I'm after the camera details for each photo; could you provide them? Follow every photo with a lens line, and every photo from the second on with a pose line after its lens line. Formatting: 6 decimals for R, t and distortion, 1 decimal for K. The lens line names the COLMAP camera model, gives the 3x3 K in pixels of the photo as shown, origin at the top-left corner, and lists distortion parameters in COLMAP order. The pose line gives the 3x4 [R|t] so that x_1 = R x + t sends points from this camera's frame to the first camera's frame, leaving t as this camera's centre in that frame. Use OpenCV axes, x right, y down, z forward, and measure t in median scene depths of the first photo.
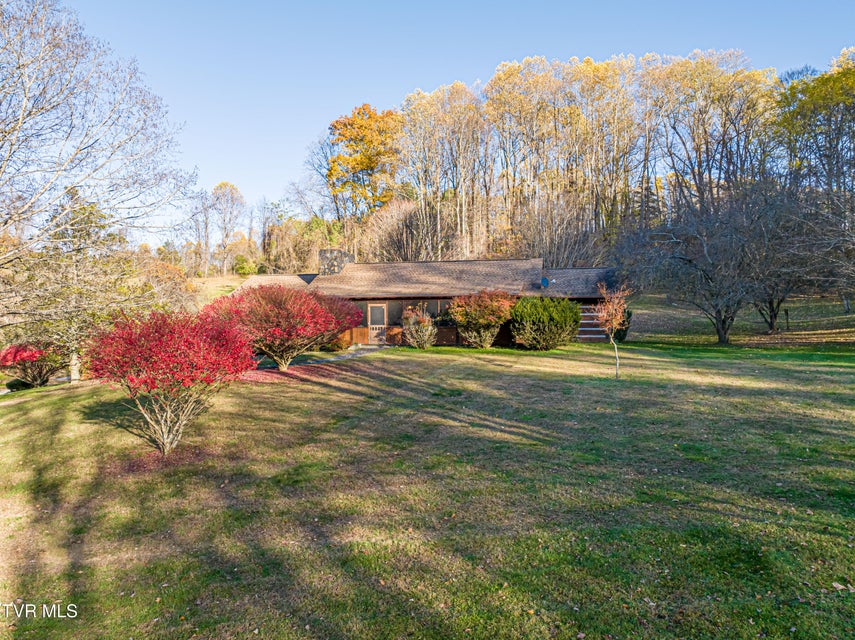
lens RADIAL K [[601.4, 0, 432.8], [0, 601.4, 319.9], [0, 0, 1]] dist [-0.046161, 0.000284]
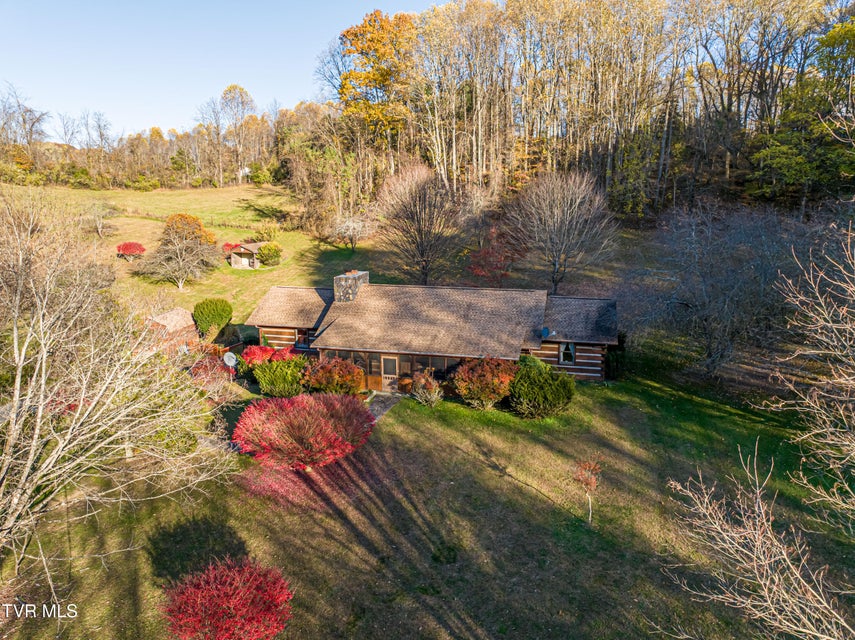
lens RADIAL K [[601.4, 0, 432.8], [0, 601.4, 319.9], [0, 0, 1]] dist [-0.046161, 0.000284]
pose [[0.999541, 0.005038, -0.029862, 0.015361], [0.001594, 0.975941, 0.218030, -0.275662], [0.030242, -0.217978, 0.975485, -0.038803]]
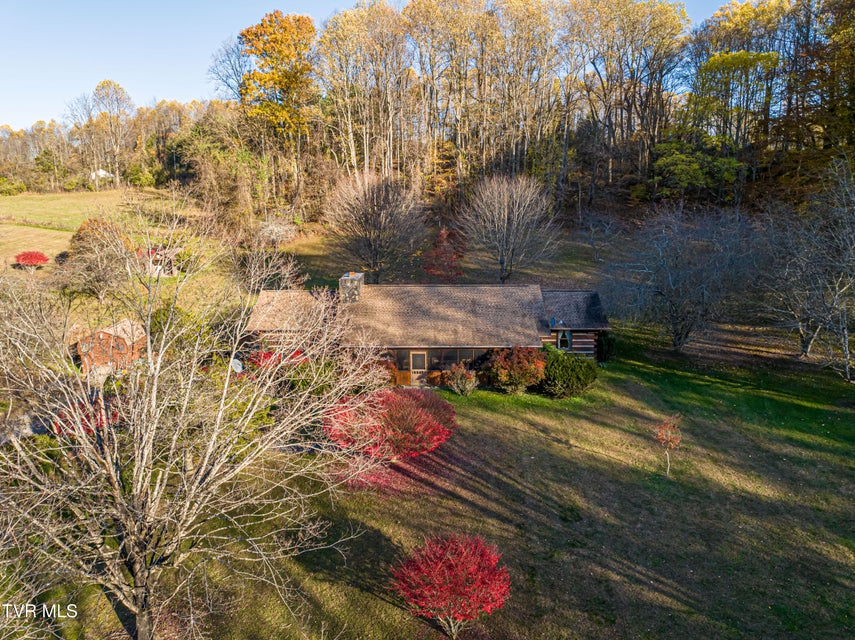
lens RADIAL K [[601.4, 0, 432.8], [0, 601.4, 319.9], [0, 0, 1]] dist [-0.046161, 0.000284]
pose [[0.979115, -0.042111, 0.198898, -0.244318], [-0.001422, 0.976870, 0.213827, -0.277775], [-0.203302, -0.209644, 0.956409, -0.074924]]
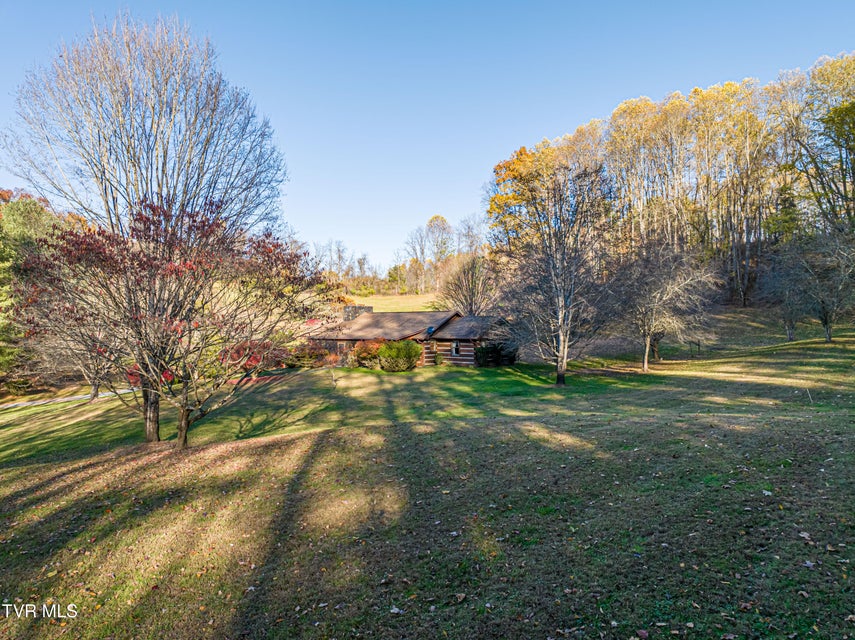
lens RADIAL K [[601.4, 0, 432.8], [0, 601.4, 319.9], [0, 0, 1]] dist [-0.046161, 0.000284]
pose [[0.888983, -0.009342, -0.457844, 0.821132], [0.011994, 0.999924, 0.002886, -0.080818], [0.457783, -0.008057, 0.889028, -0.397757]]
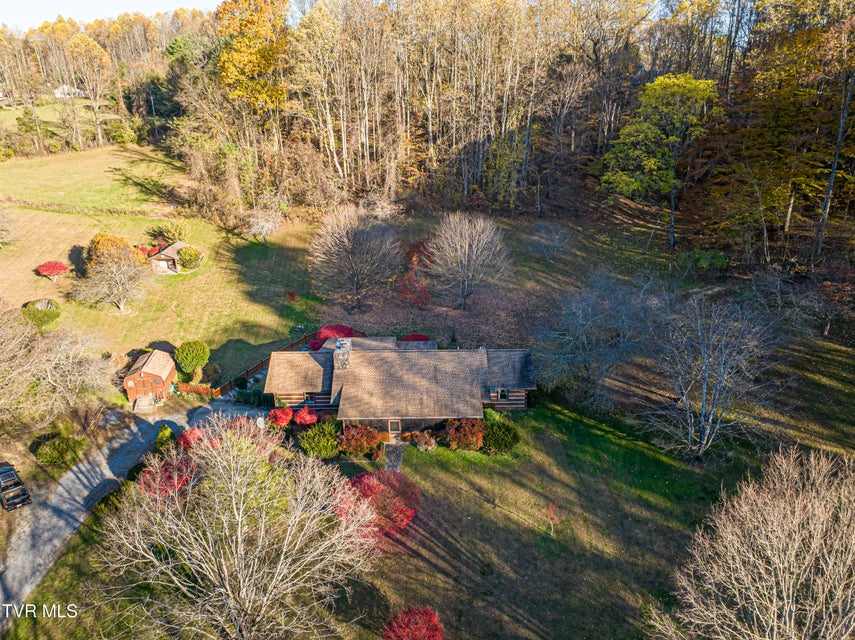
lens RADIAL K [[601.4, 0, 432.8], [0, 601.4, 319.9], [0, 0, 1]] dist [-0.046161, 0.000284]
pose [[0.970983, -0.089176, 0.221900, -0.271079], [-0.005625, 0.919103, 0.393977, -0.754994], [-0.239083, -0.383793, 0.891932, -0.287095]]
